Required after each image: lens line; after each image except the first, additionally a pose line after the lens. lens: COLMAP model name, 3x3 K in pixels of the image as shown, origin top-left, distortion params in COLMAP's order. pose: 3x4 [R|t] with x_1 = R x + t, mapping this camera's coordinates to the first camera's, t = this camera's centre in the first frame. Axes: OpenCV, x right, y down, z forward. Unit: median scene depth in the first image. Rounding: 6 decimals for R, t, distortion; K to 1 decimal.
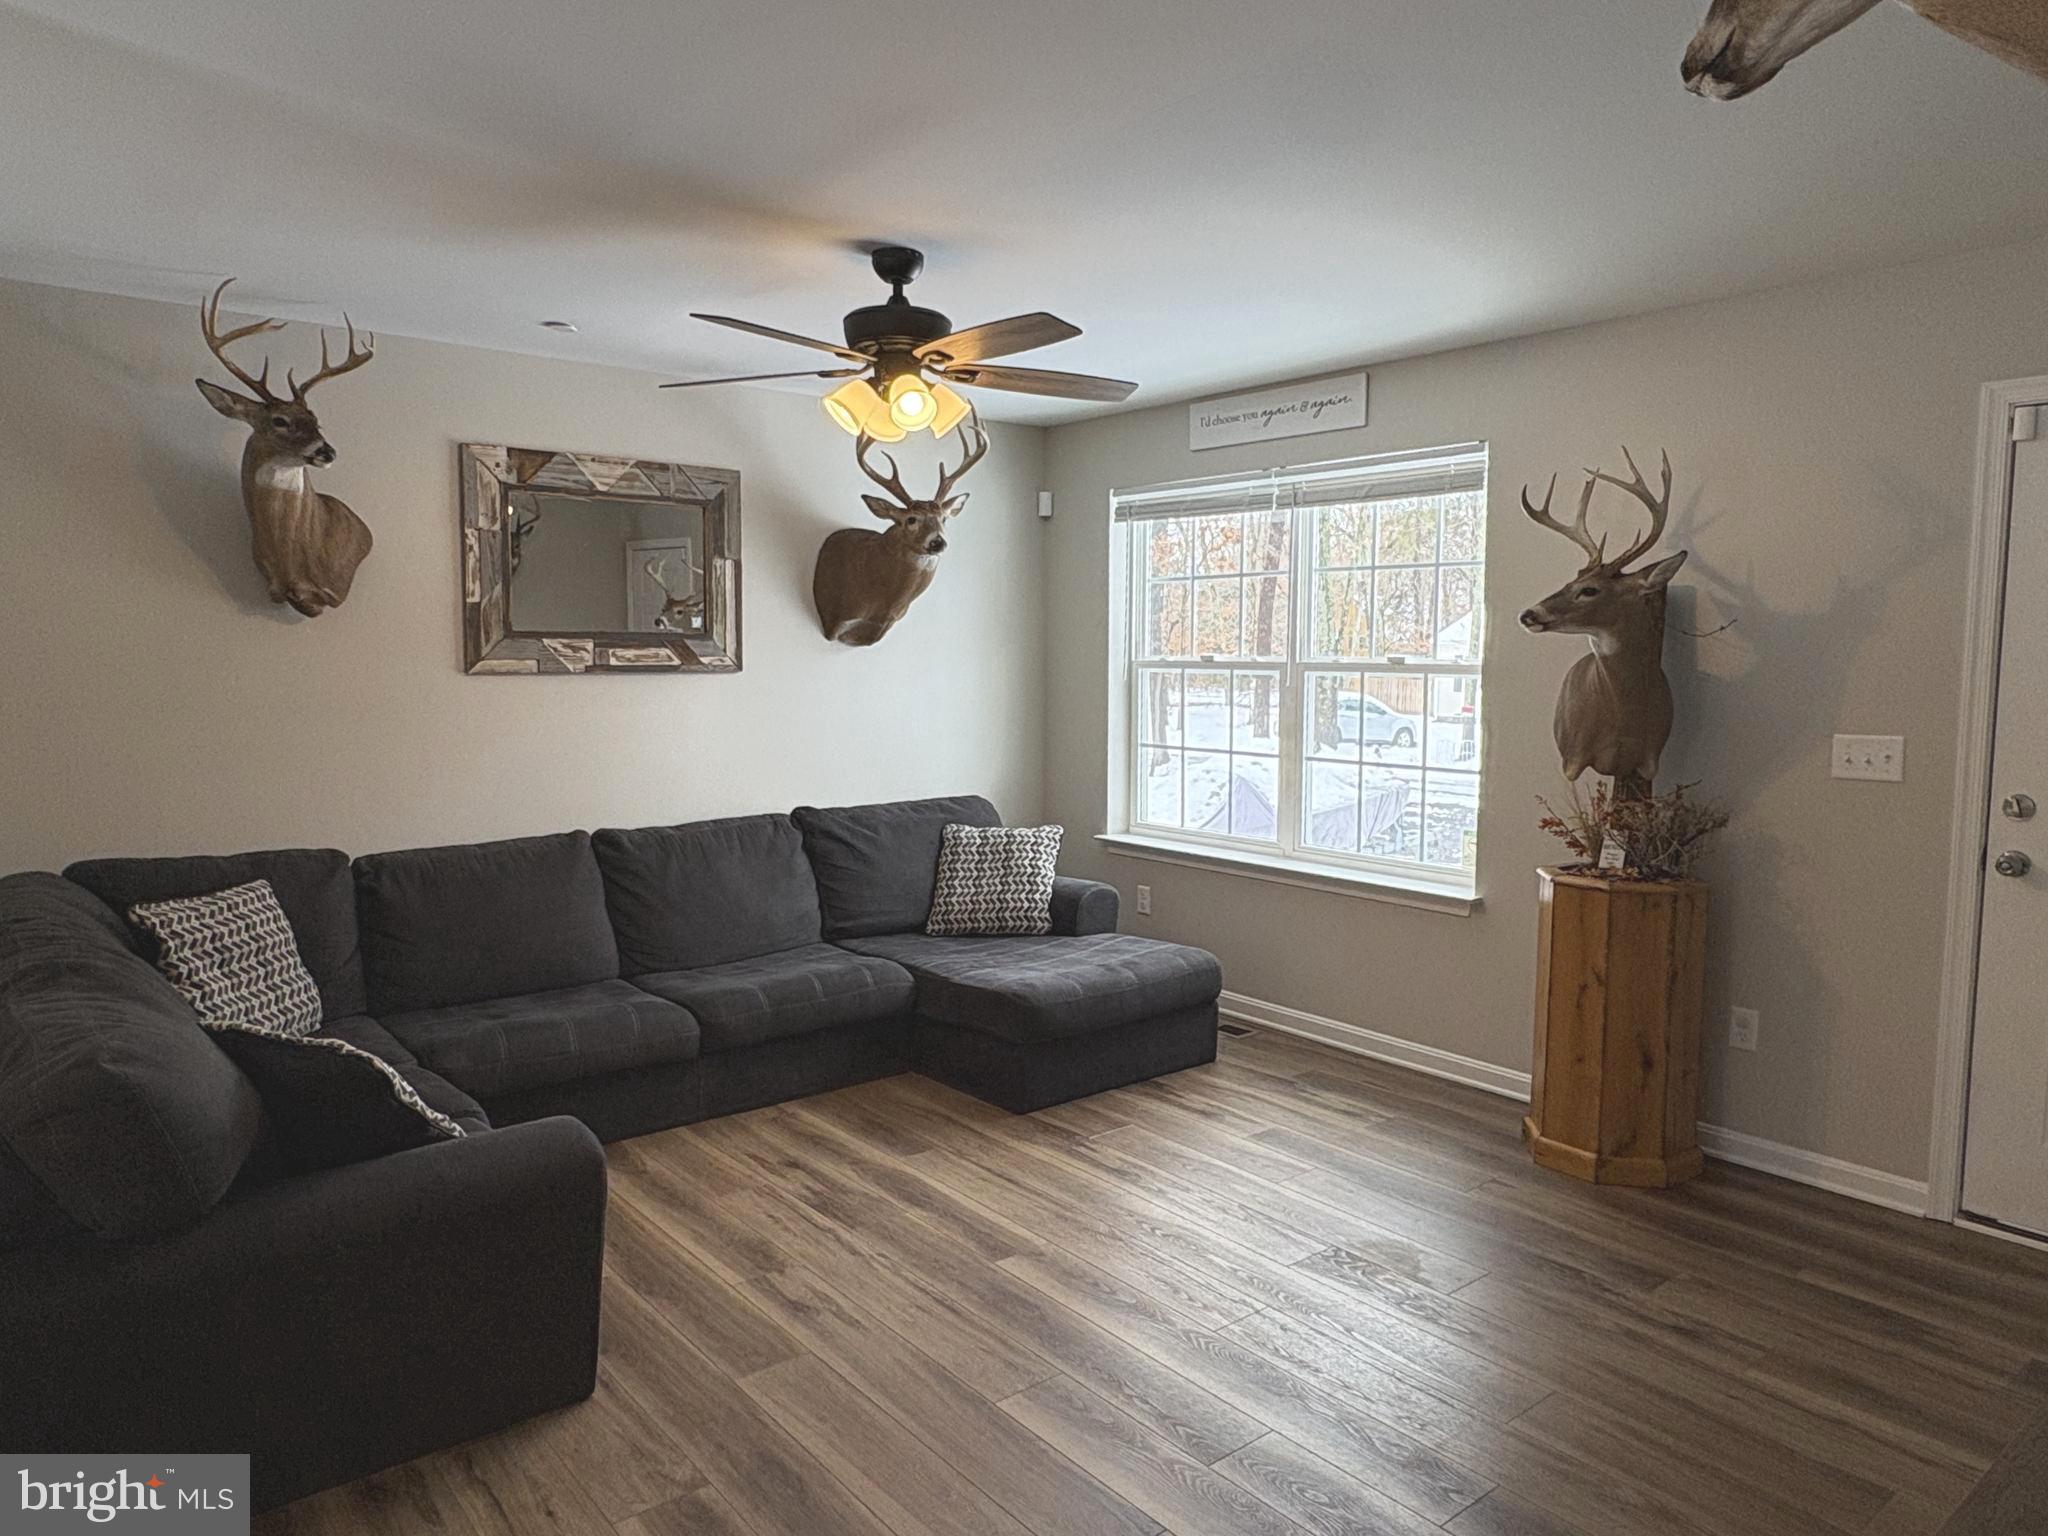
lens RADIAL K [[1337.0, 0, 1024.0], [0, 1337.0, 768.0], [0, 0, 1]] dist [0.001700, 0.000162]
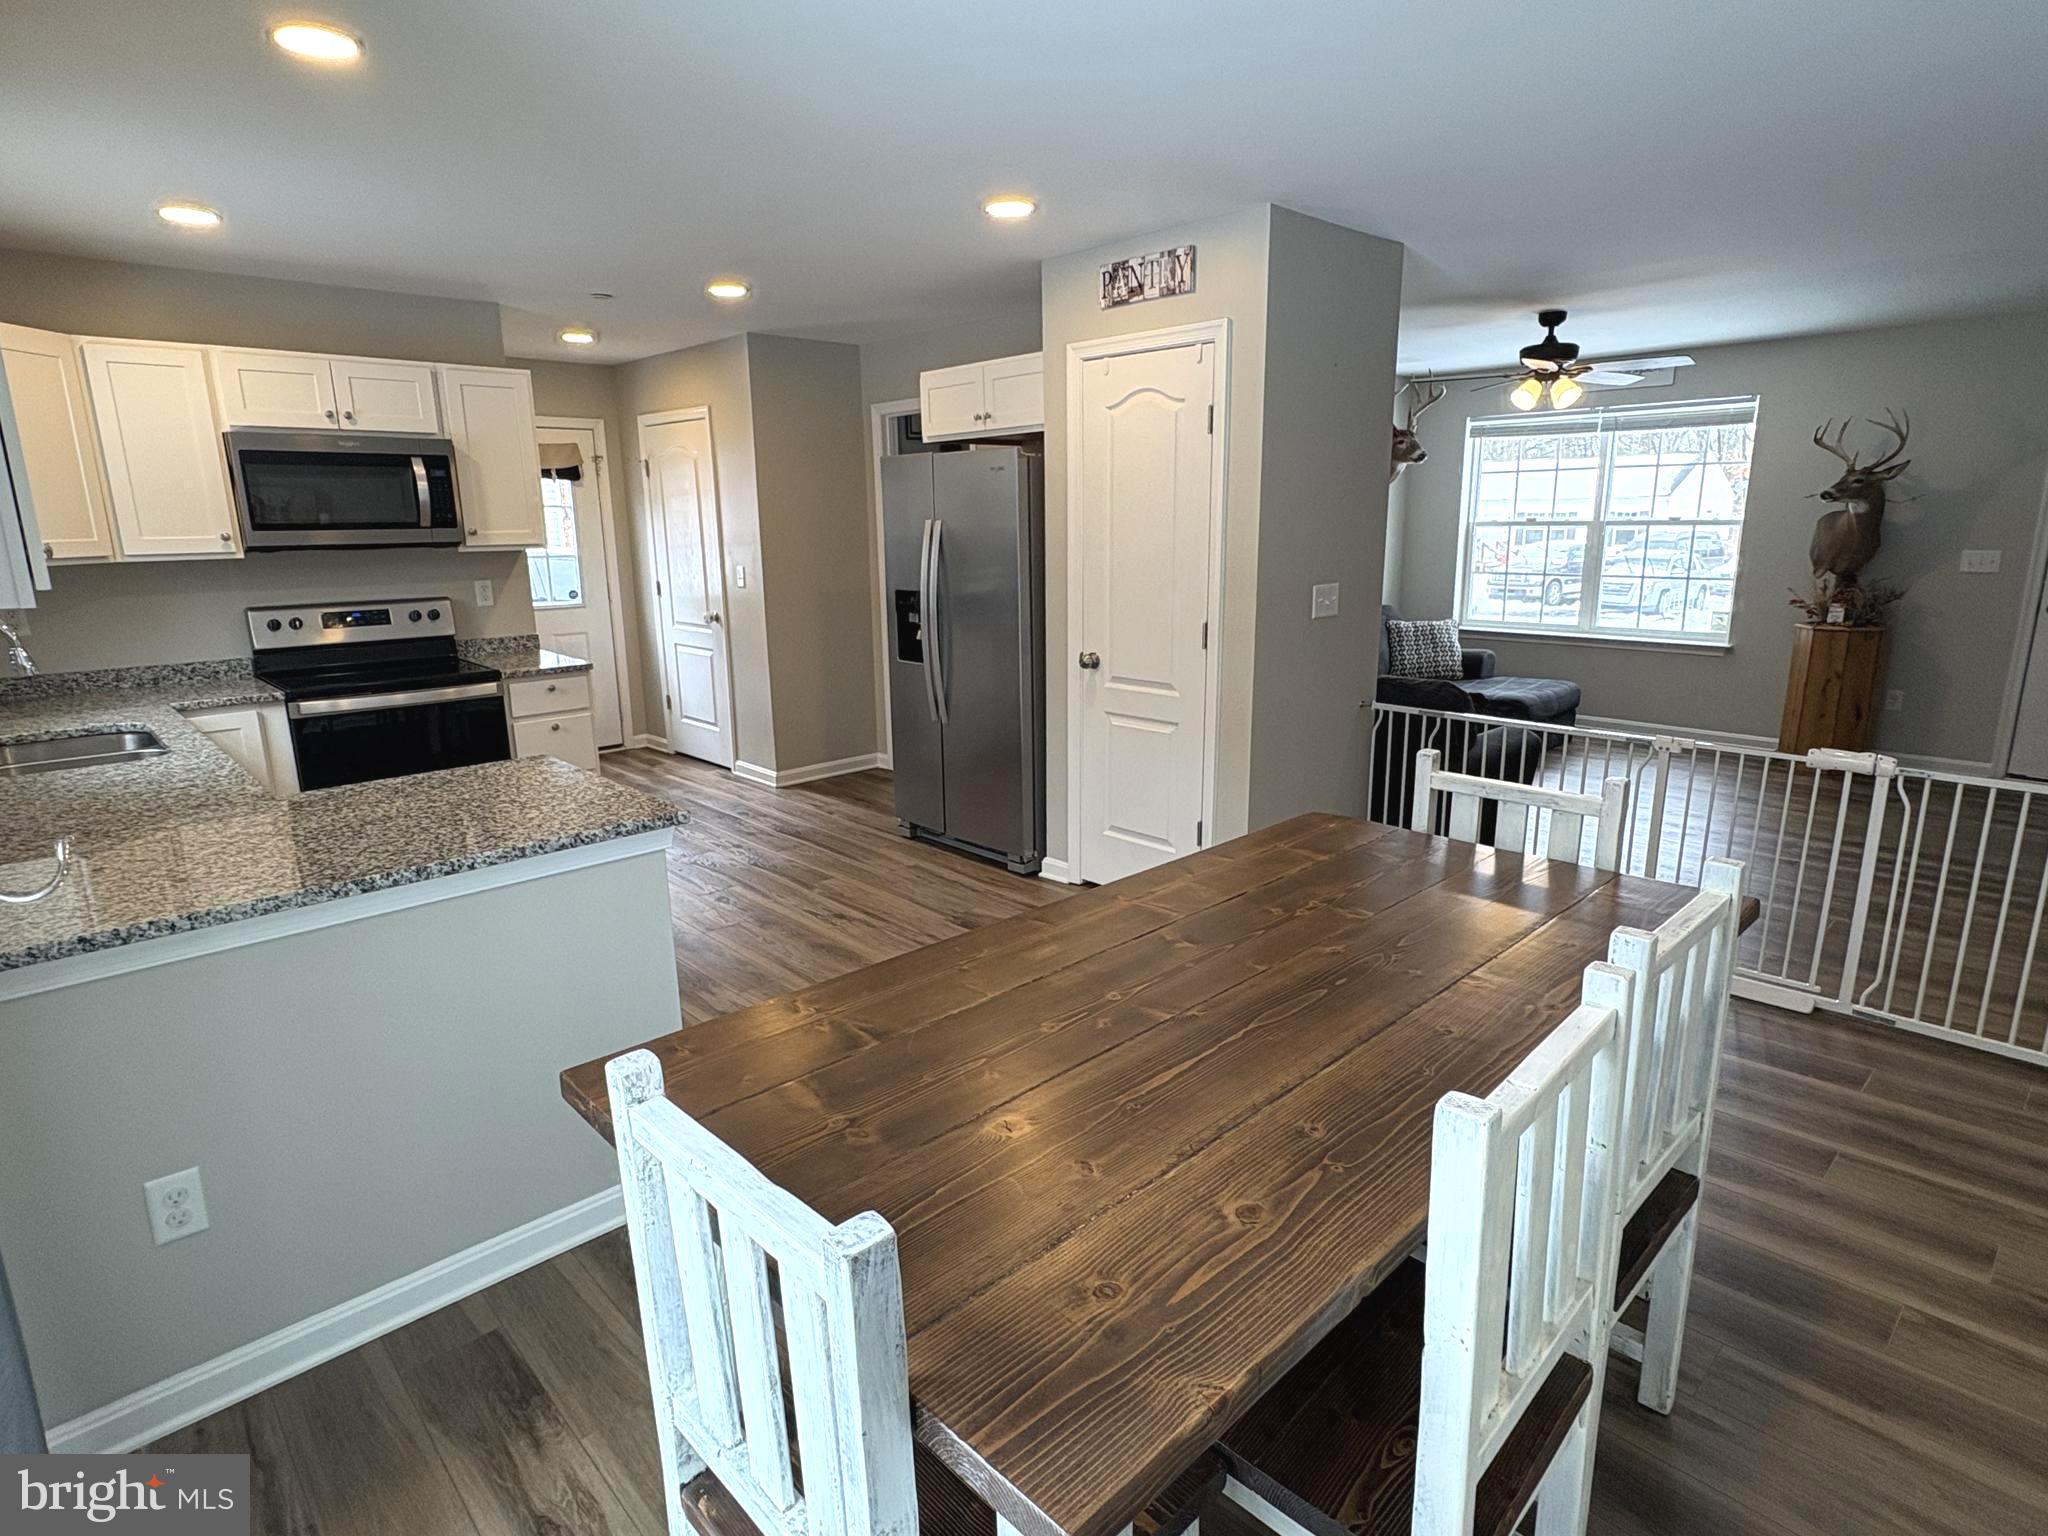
lens RADIAL K [[1093.8, 0, 1024.0], [0, 1093.8, 768.0], [0, 0, 1]] dist [0.001873, 0.000353]
pose [[0.997224, -0.035482, 0.065459, -0.957393], [0.026197, 0.990141, 0.137606, 0.036491], [-0.069696, -0.135509, 0.988322, -0.605071]]
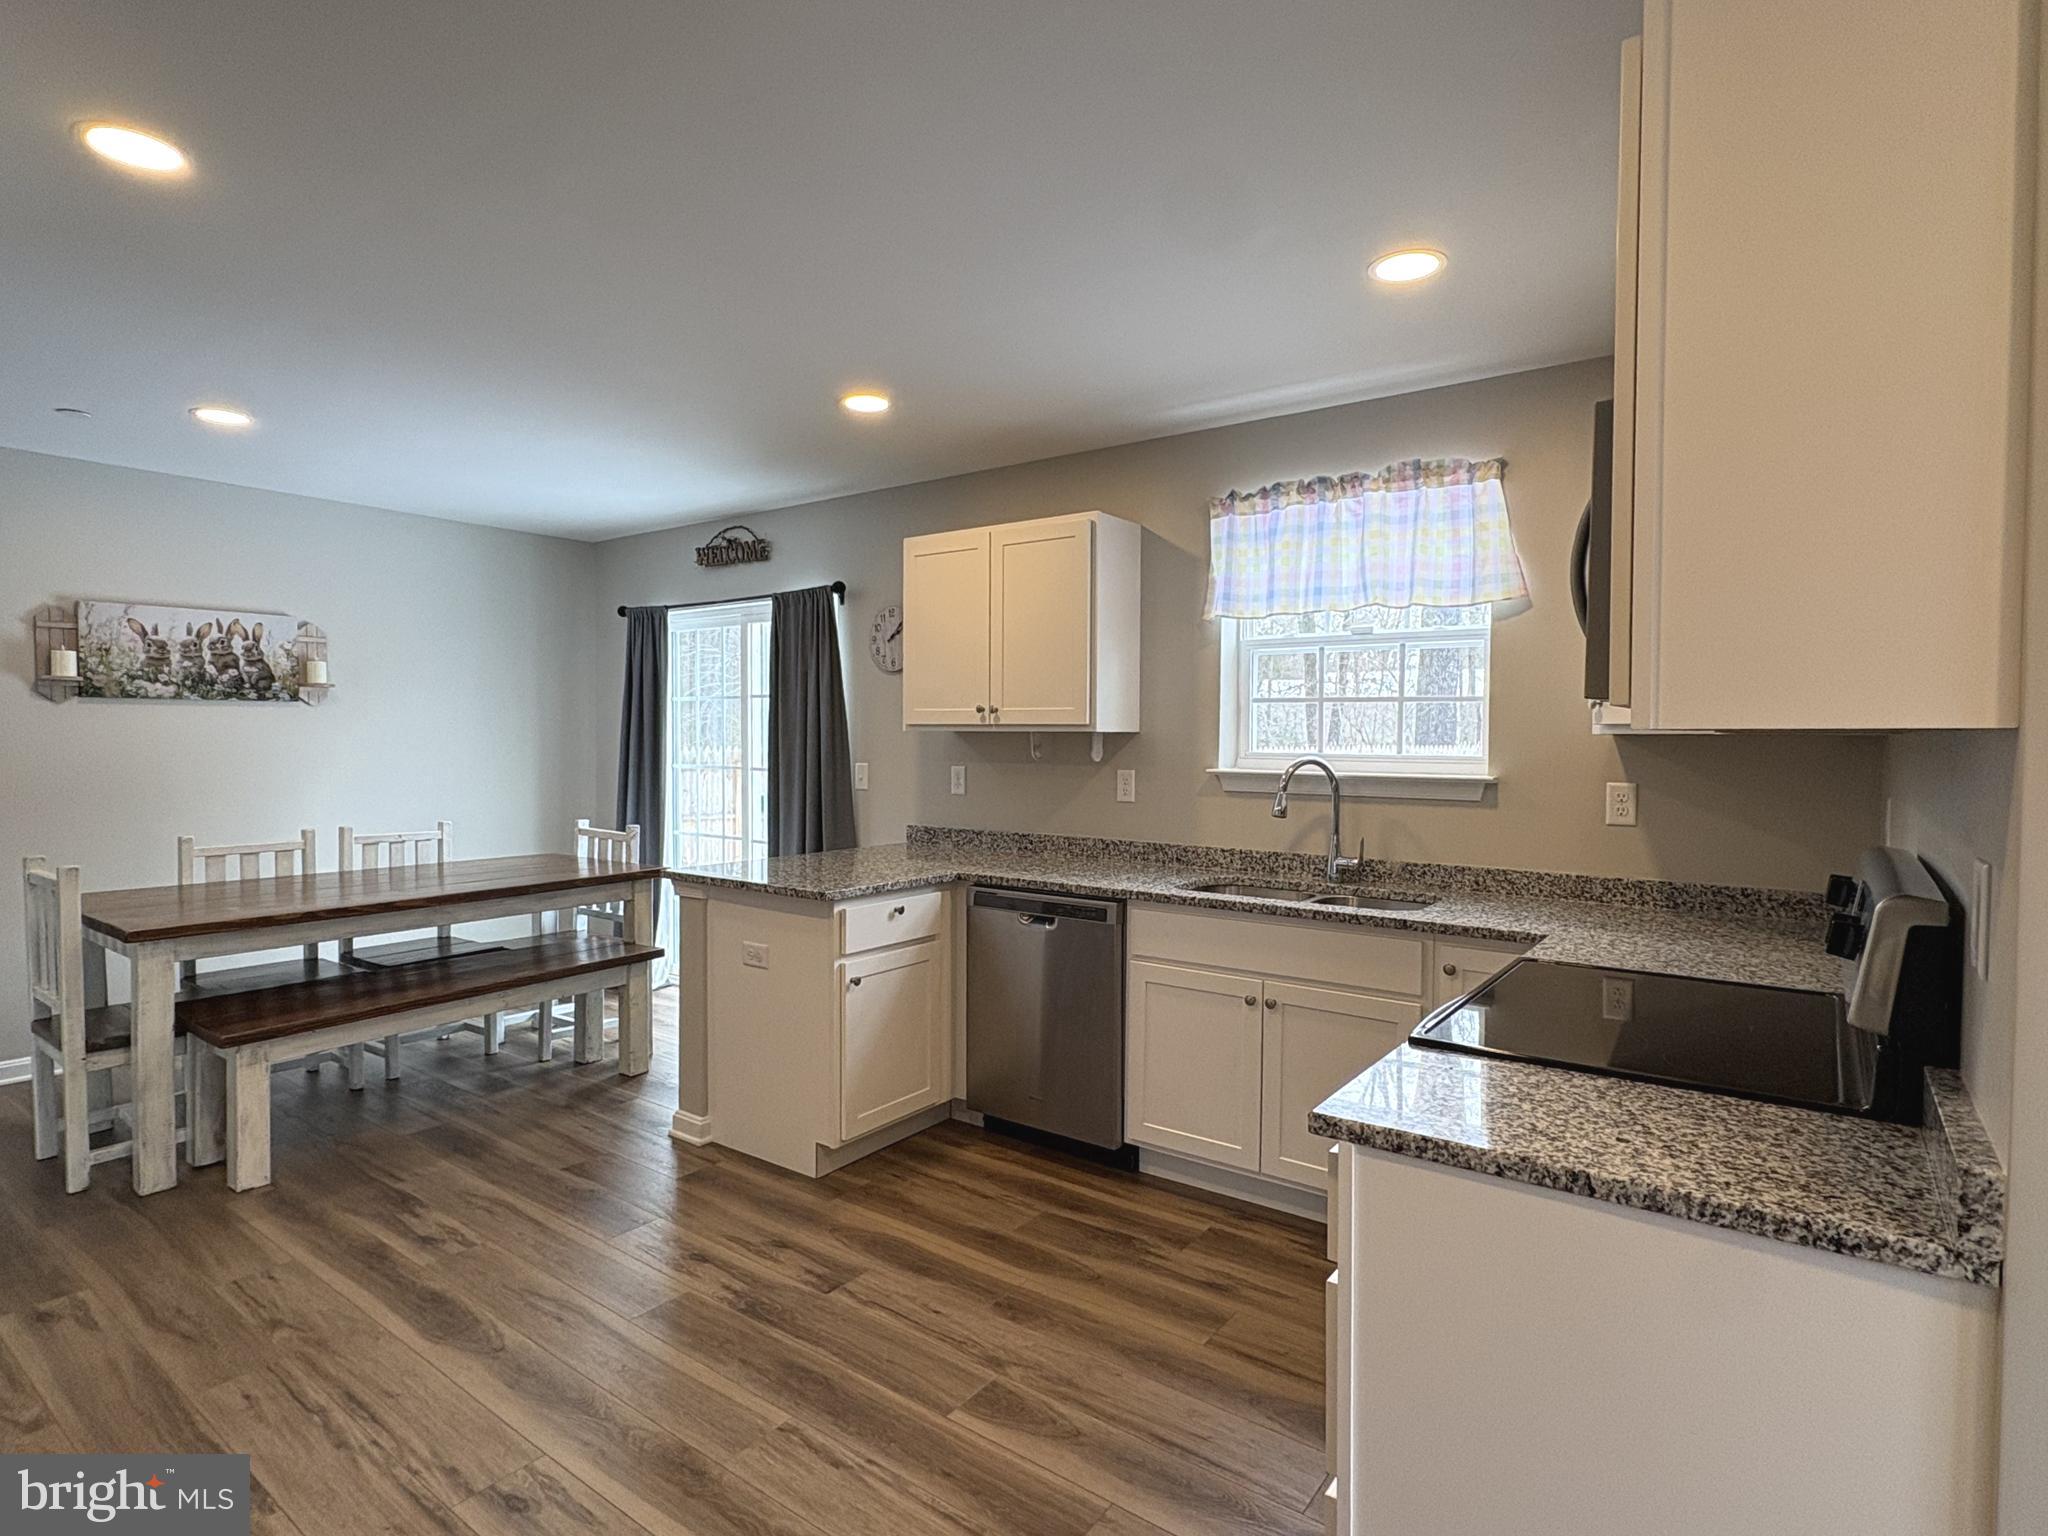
lens RADIAL K [[1064.7, 0, 1026.2], [0, 1064.7, 769.1], [0, 0, 1]] dist [0.001880, -0.000246]
pose [[-0.969240, -0.003480, -0.246093, -1.202159], [-0.033894, 0.992260, 0.119459, -0.082701], [0.243773, 0.124125, -0.961856, 1.099812]]
